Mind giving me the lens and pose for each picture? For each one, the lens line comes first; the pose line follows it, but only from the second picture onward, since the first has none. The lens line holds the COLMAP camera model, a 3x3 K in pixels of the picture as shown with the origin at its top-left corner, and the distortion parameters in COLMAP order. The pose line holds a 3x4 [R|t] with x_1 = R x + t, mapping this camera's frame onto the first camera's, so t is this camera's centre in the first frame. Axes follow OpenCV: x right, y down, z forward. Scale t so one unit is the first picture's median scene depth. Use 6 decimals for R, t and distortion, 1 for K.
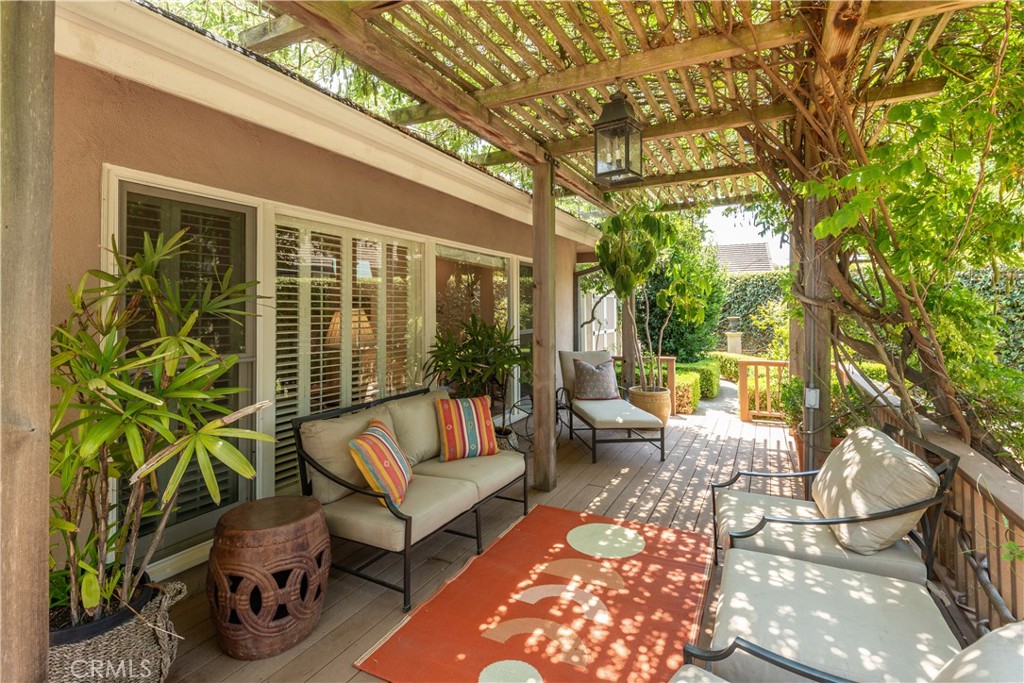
lens RADIAL K [[480.7, 0, 511.9], [0, 480.7, 294.0], [0, 0, 1]] dist [-0.016627, -0.001999]
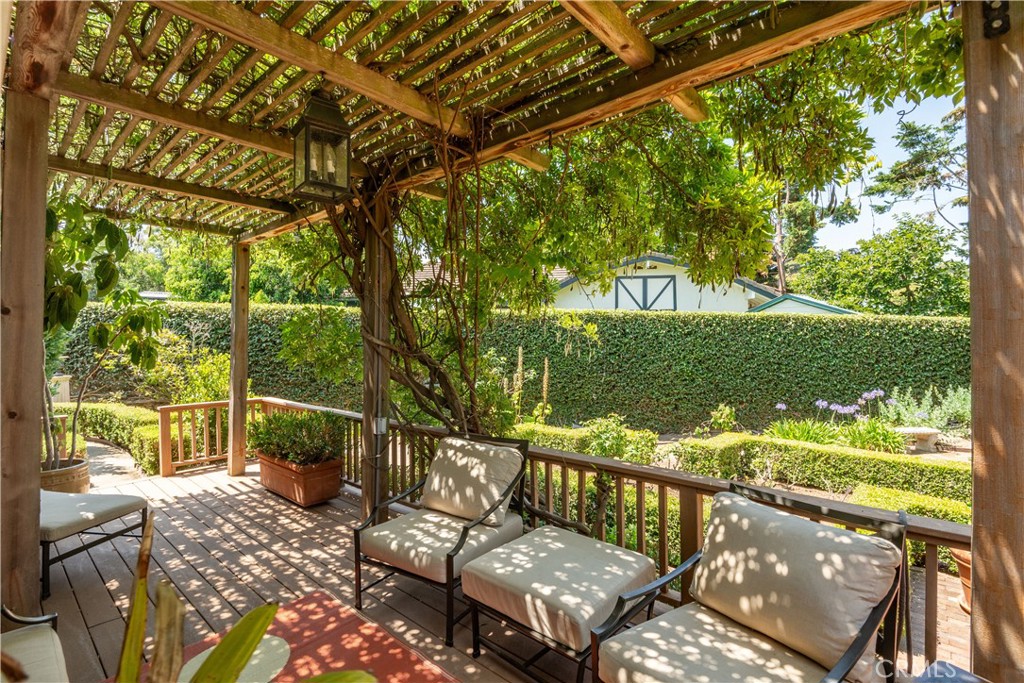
lens RADIAL K [[480.7, 0, 509.4], [0, 480.7, 341.6], [0, 0, 1]] dist [-0.016627, -0.001999]
pose [[0.258842, -0.005173, 0.965906, -0.433509], [-0.023257, 0.999662, 0.011586, 0.003640], [-0.965640, -0.025463, 0.258635, 0.473545]]
